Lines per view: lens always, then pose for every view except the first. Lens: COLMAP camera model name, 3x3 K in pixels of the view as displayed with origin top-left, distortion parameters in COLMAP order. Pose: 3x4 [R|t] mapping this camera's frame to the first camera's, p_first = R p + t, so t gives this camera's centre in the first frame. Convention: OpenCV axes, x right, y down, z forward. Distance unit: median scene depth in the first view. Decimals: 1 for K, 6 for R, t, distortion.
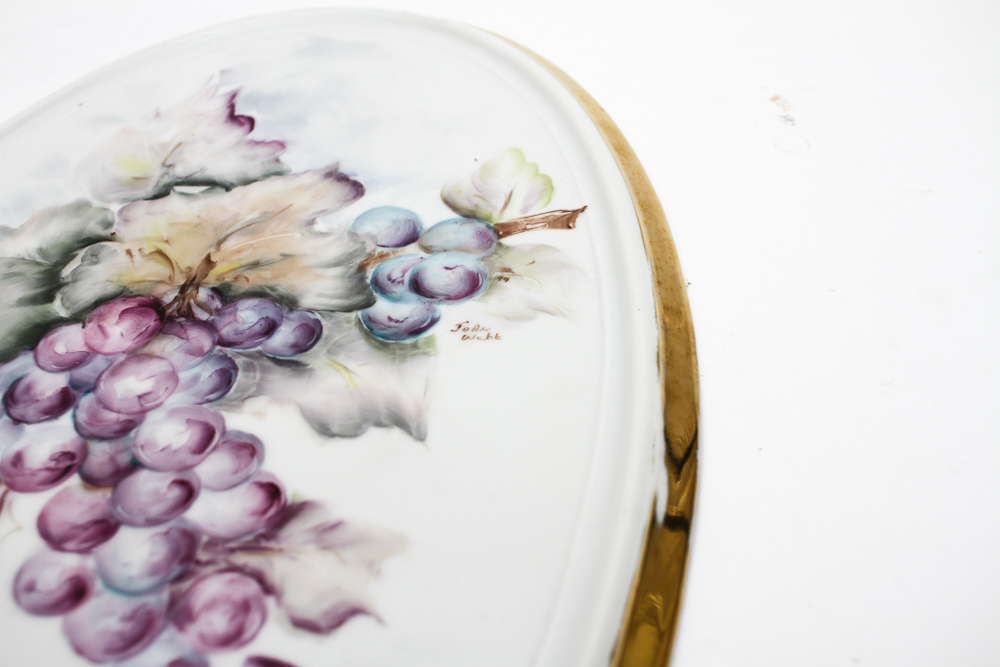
lens RADIAL K [[1131.5, 0, 478.3], [0, 1131.5, 356.0], [0, 0, 1]] dist [-0.089195, 0.000000]
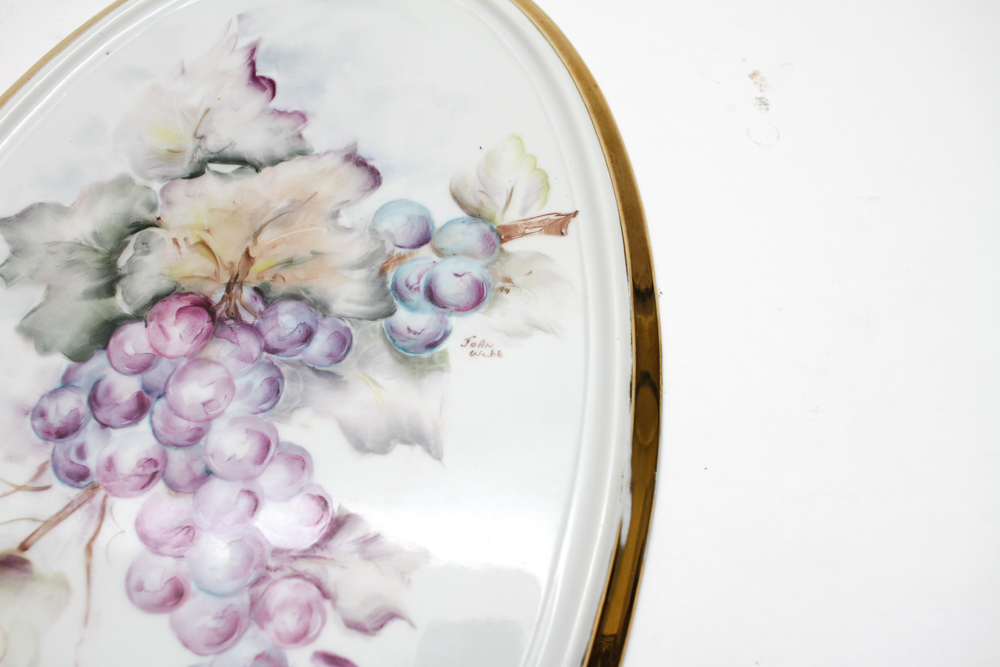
lens RADIAL K [[1131.5, 0, 471.2], [0, 1131.5, 339.1], [0, 0, 1]] dist [-0.089195, 0.000000]
pose [[0.998527, 0.026955, 0.047090, -0.068470], [-0.040041, 0.951747, 0.304259, -0.386408], [-0.036616, -0.305697, 0.951425, -0.136061]]
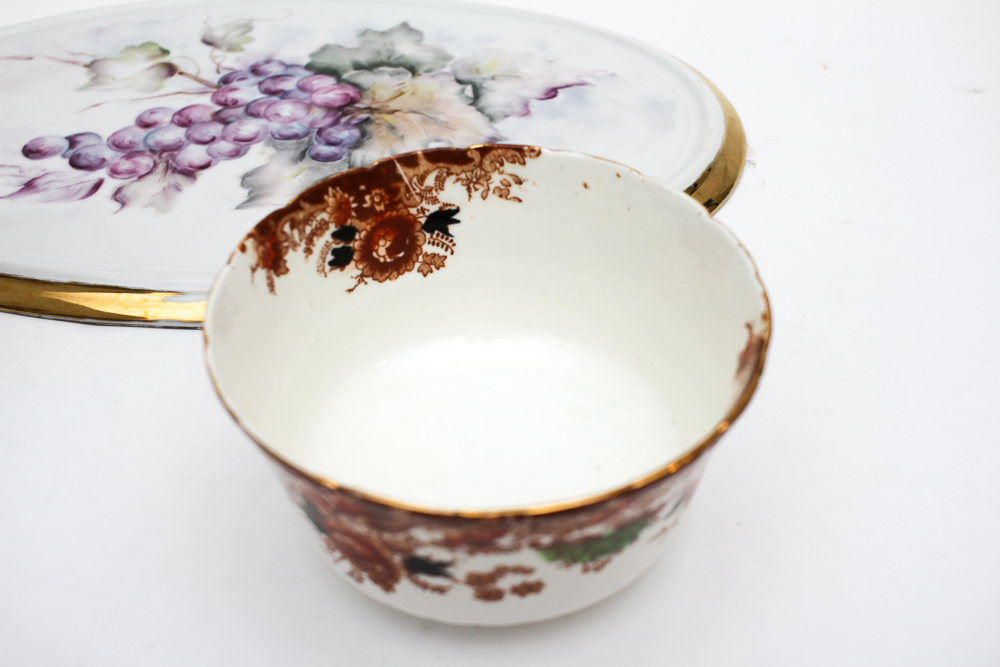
lens RADIAL K [[1131.5, 0, 486.8], [0, 1131.5, 341.2], [0, 0, 1]] dist [-0.089195, 0.000000]
pose [[0.154442, 0.696696, -0.700545, 1.201633], [-0.679907, 0.589402, 0.436271, -0.723113], [0.716850, 0.408927, 0.564717, 0.344776]]
